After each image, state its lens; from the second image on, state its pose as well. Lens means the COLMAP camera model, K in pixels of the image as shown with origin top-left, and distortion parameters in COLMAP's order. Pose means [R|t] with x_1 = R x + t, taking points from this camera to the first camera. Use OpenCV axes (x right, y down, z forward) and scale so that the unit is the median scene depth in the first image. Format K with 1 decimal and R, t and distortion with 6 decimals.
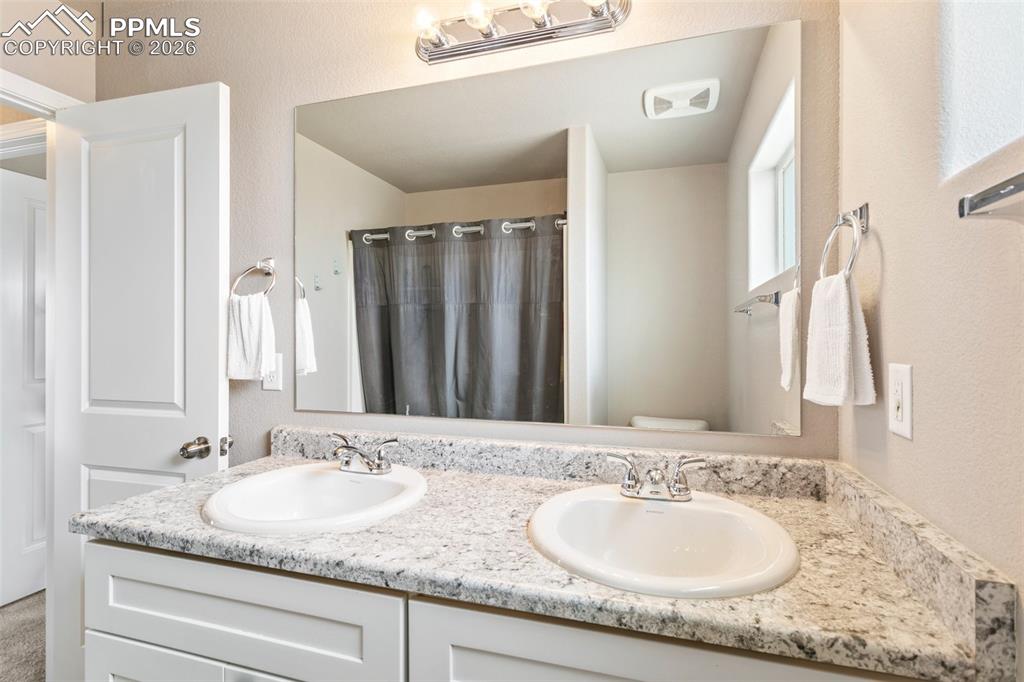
lens RADIAL K [[484.3, 0, 515.2], [0, 484.3, 341.1], [0, 0, 1]] dist [0.004909, 0.001218]
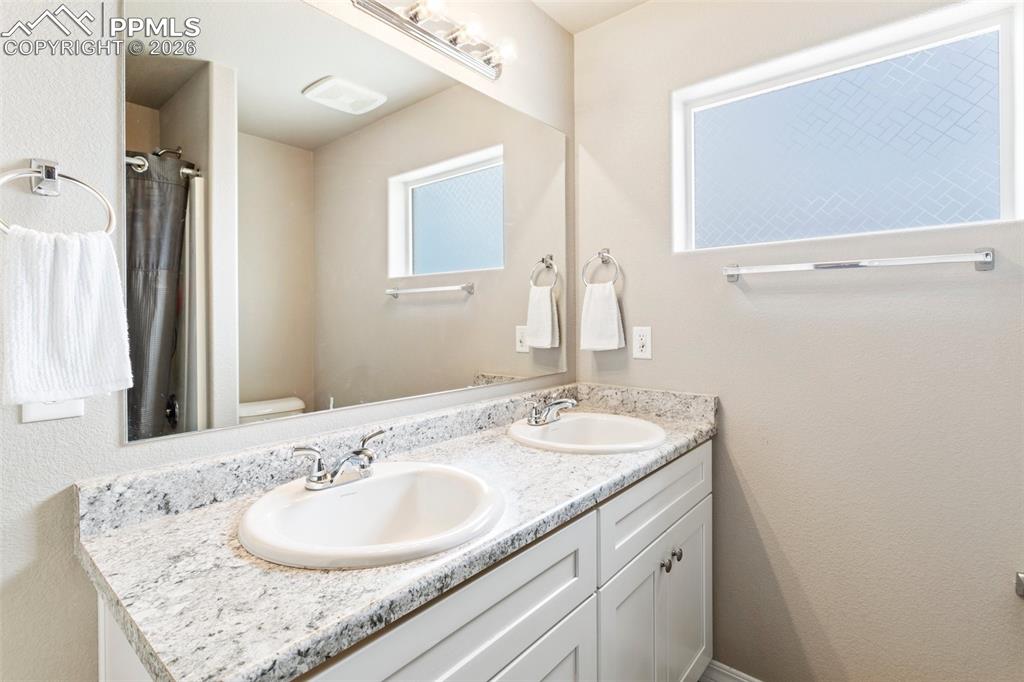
lens RADIAL K [[487.6, 0, 516.4], [0, 487.6, 331.3], [0, 0, 1]] dist [0.000425, 0.000584]
pose [[0.378551, -0.028567, 0.925140, -1.212071], [0.009922, 0.999591, 0.026806, -0.001283], [-0.925527, -0.000968, 0.378680, 0.539978]]
